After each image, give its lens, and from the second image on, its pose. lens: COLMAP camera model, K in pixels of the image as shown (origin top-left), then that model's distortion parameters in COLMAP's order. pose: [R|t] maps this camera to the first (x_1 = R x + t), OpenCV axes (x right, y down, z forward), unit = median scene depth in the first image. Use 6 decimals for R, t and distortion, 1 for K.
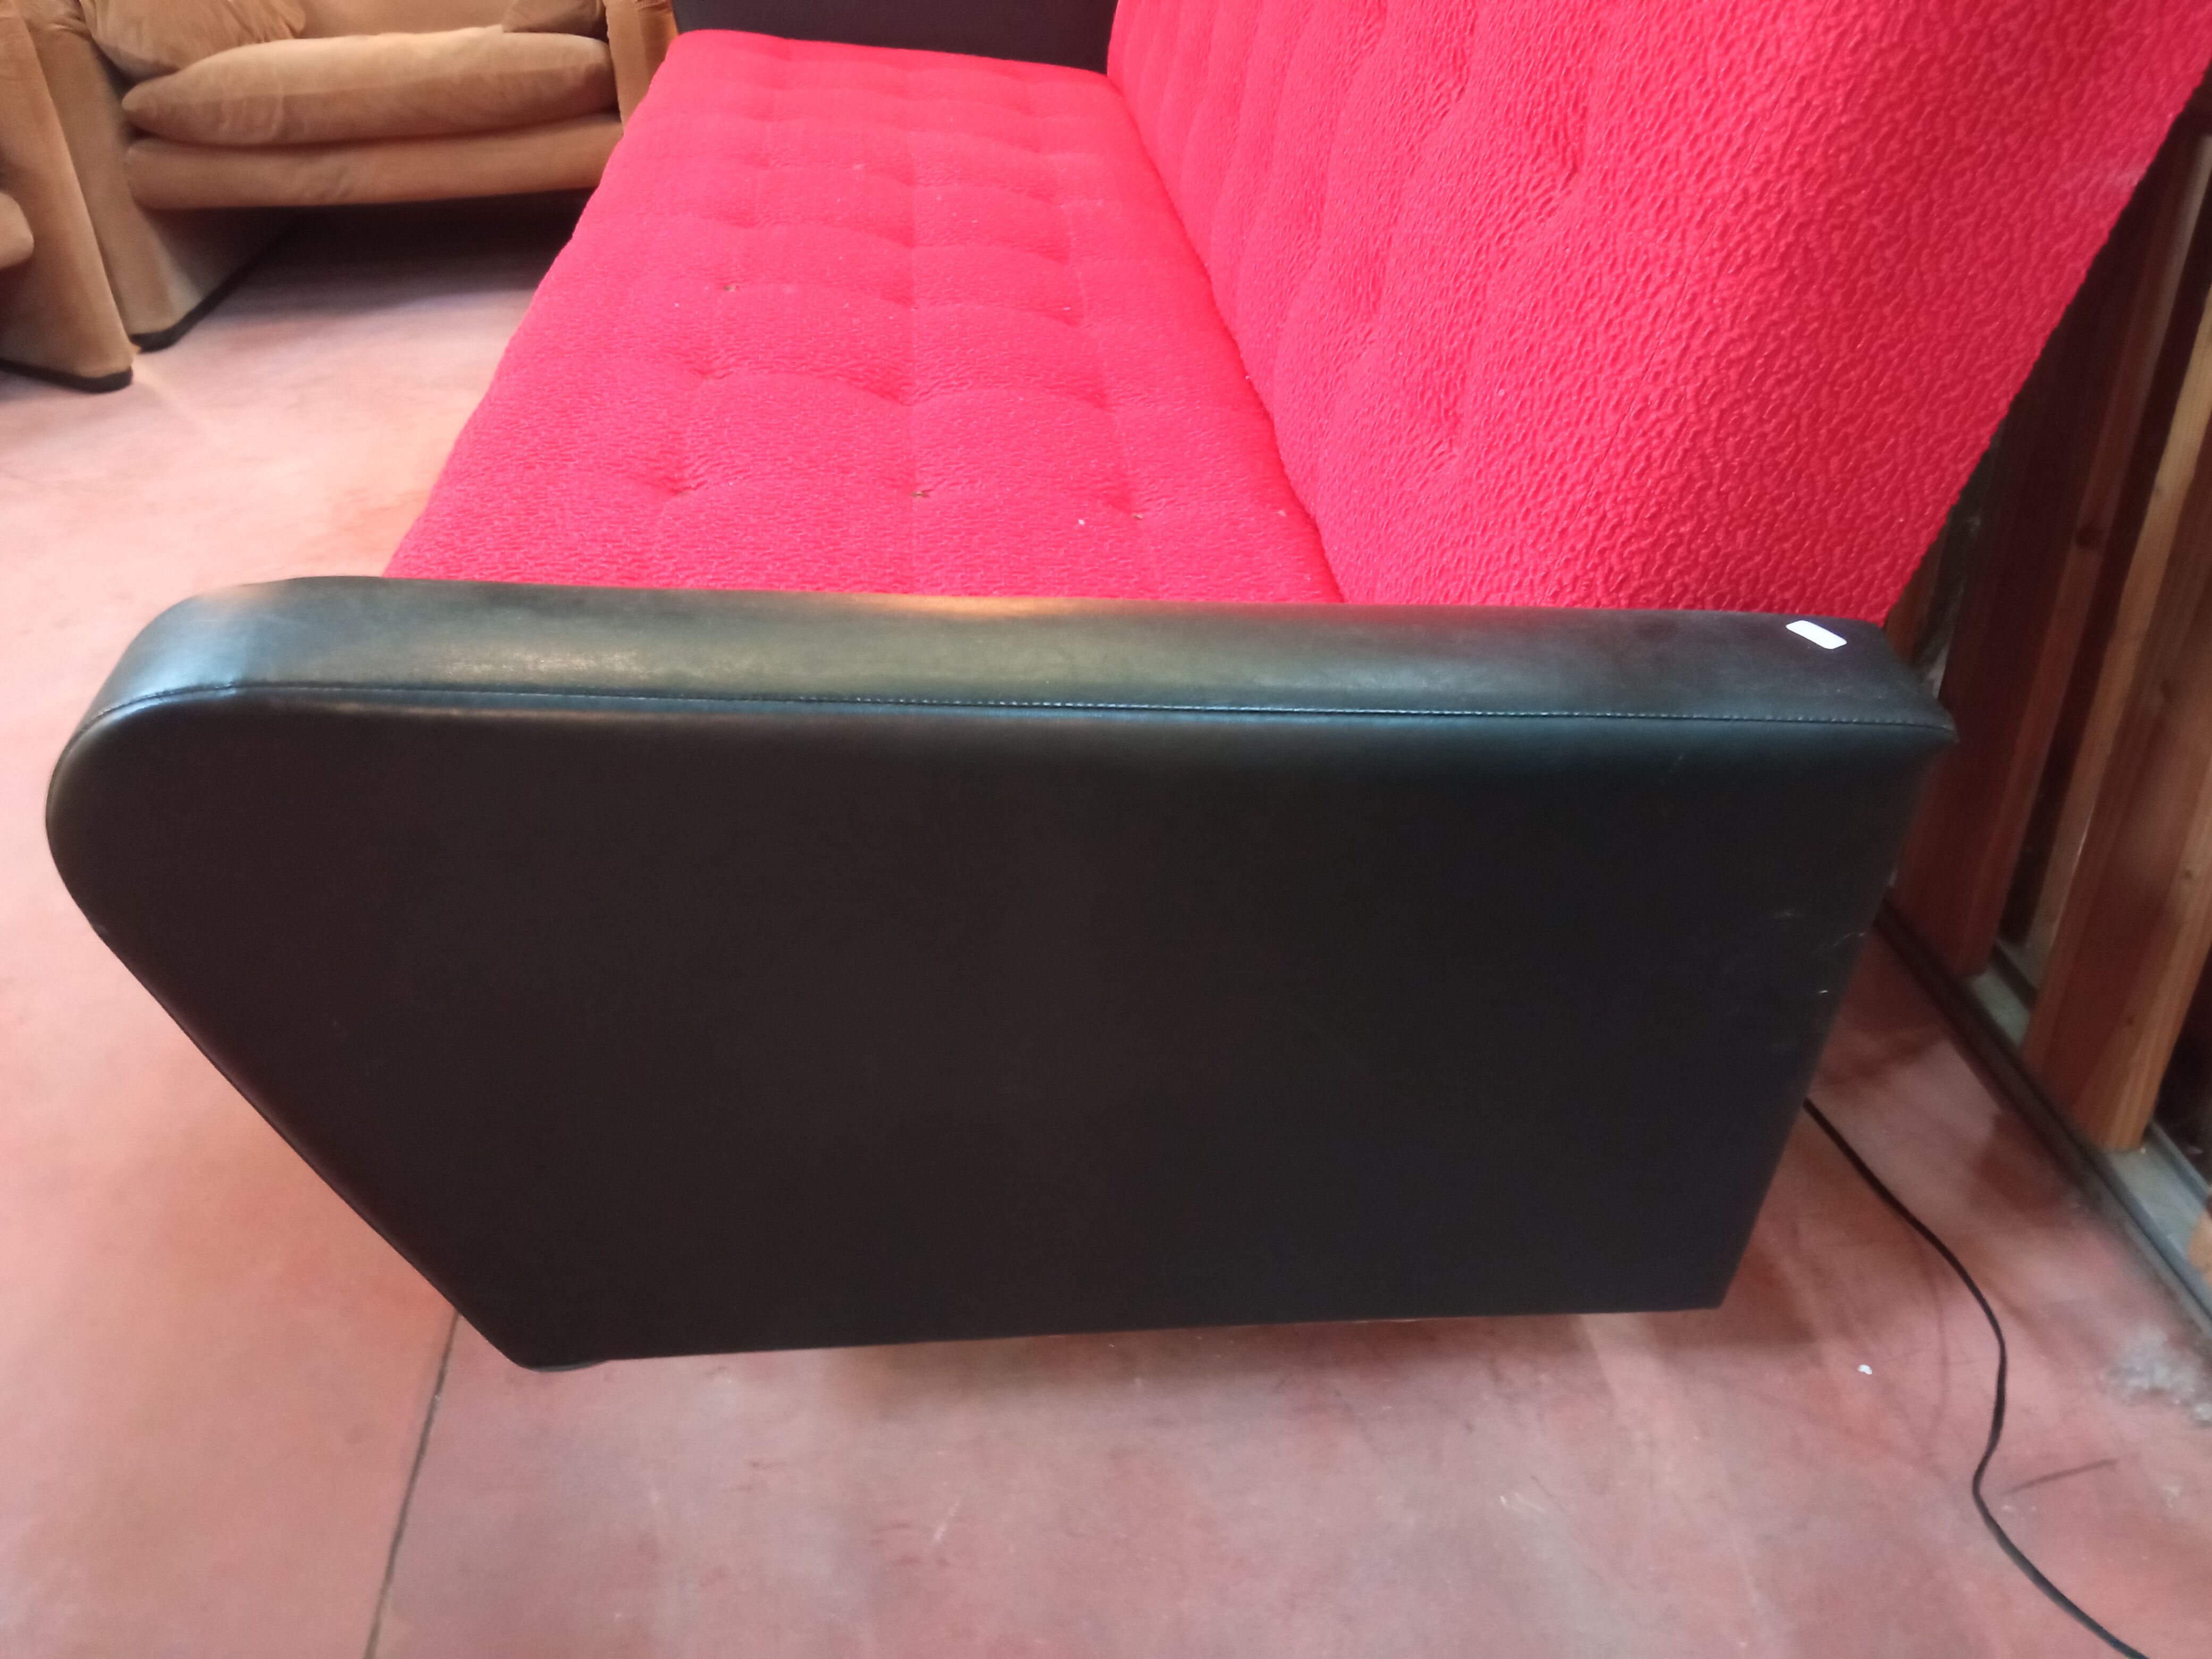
lens RADIAL K [[1791.4, 0, 1091.4], [0, 1791.4, 846.3], [0, 0, 1]] dist [0.084815, -0.157397]
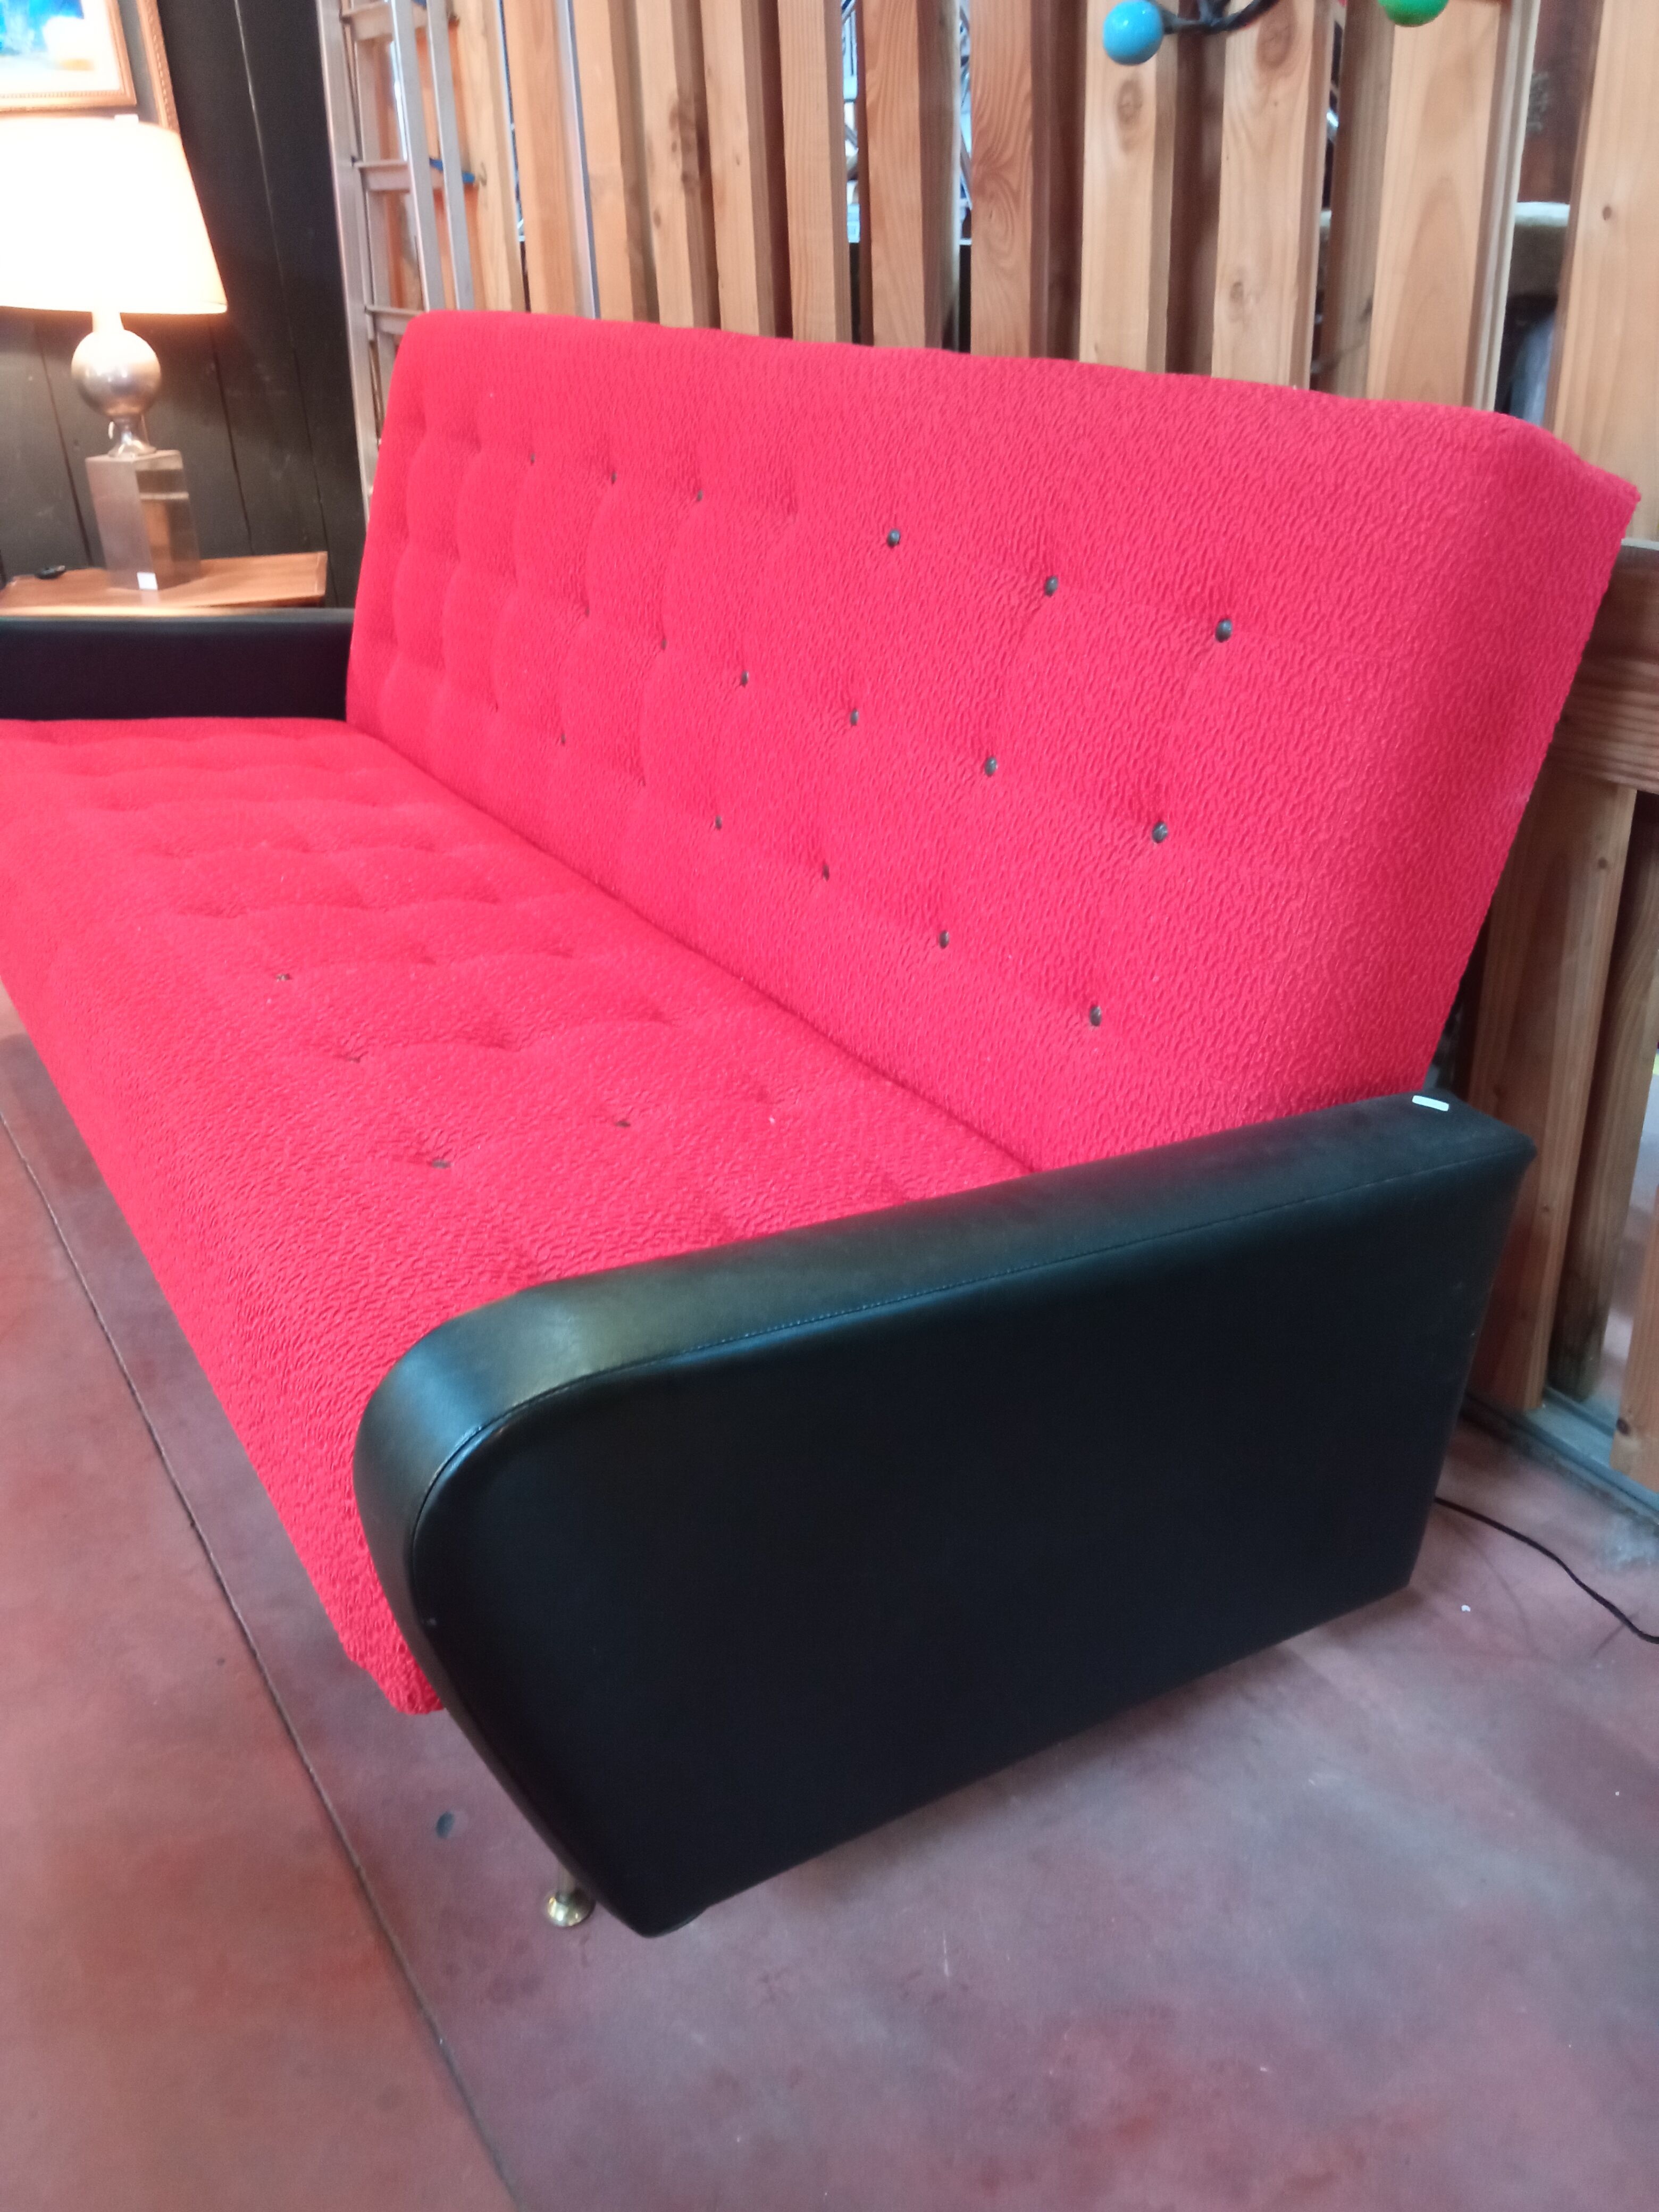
lens RADIAL K [[1791.4, 0, 829.5], [0, 1791.4, 1106.0], [0, 0, 1]] dist [0.084815, -0.157397]
pose [[0.898591, -0.189720, 0.395651, -0.614983], [0.244442, 0.965260, -0.092313, -0.090993], [-0.364393, 0.179665, 0.913750, -0.193806]]
